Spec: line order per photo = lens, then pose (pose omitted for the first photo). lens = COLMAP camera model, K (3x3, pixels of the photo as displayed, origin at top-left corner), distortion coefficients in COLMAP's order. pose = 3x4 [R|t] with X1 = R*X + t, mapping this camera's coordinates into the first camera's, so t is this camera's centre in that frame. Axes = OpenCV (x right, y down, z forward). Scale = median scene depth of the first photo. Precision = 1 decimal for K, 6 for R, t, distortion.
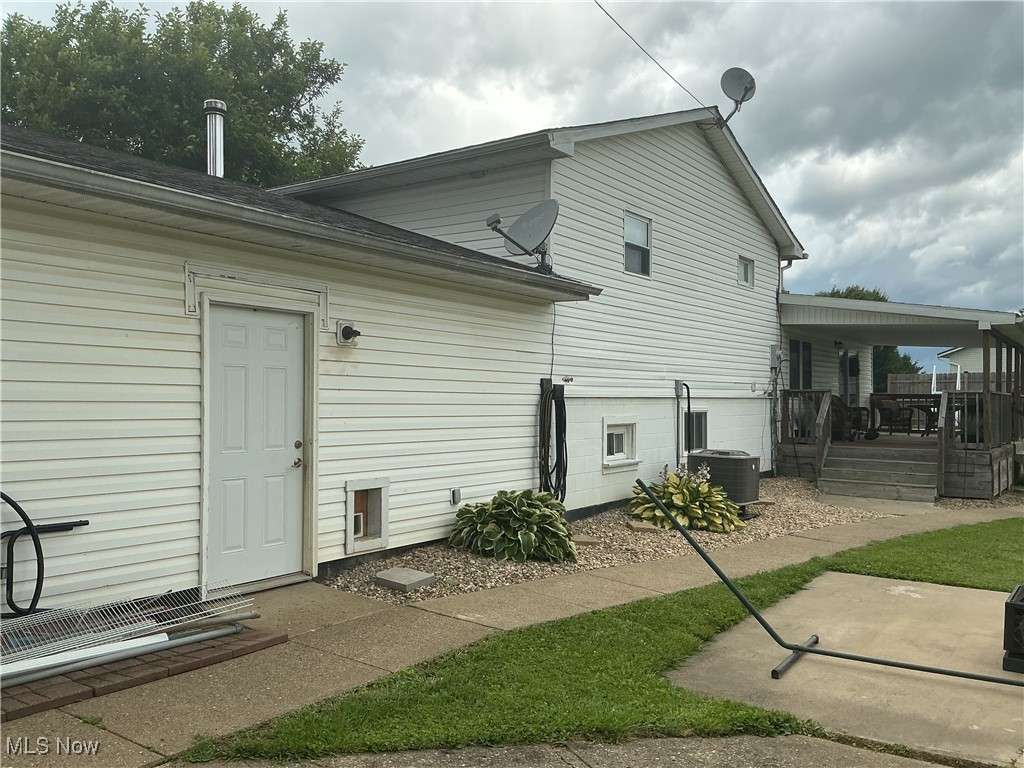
lens RADIAL K [[856.3, 0, 510.2], [0, 856.3, 382.9], [0, 0, 1]] dist [0.113914, -0.015695]
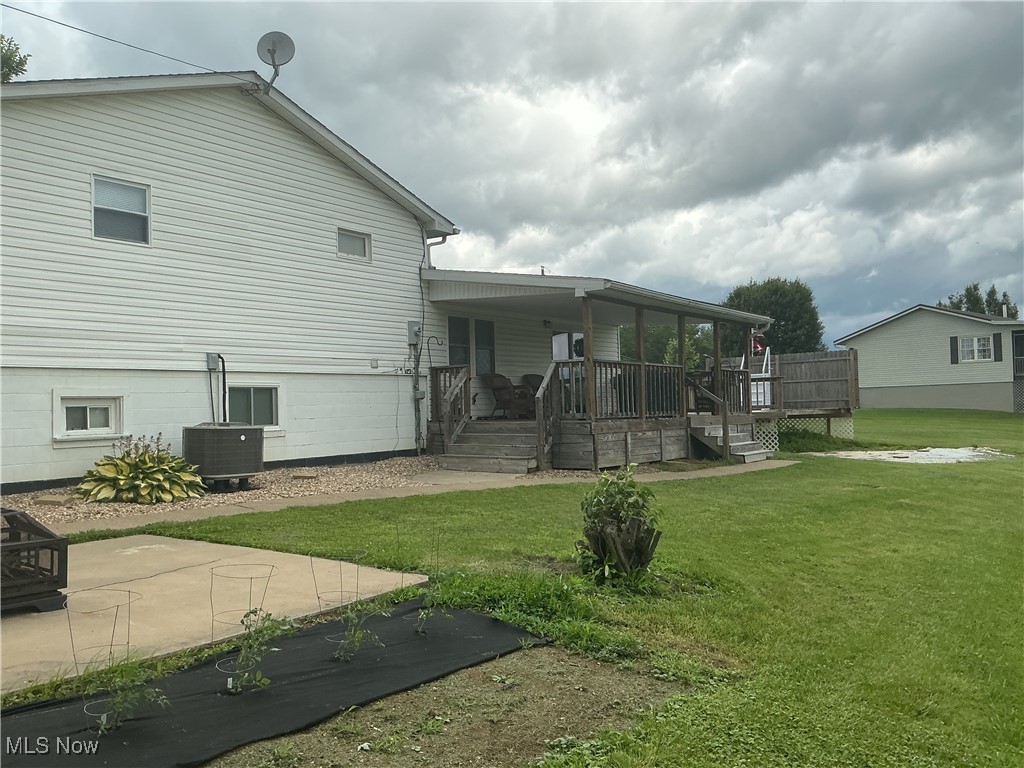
lens RADIAL K [[856.3, 0, 513.6], [0, 856.3, 387.3], [0, 0, 1]] dist [0.113914, -0.015695]
pose [[0.998349, -0.026789, -0.050811, 0.564269], [0.026488, 0.999627, -0.006598, 0.049035], [0.050968, 0.005241, 0.998687, 0.041454]]
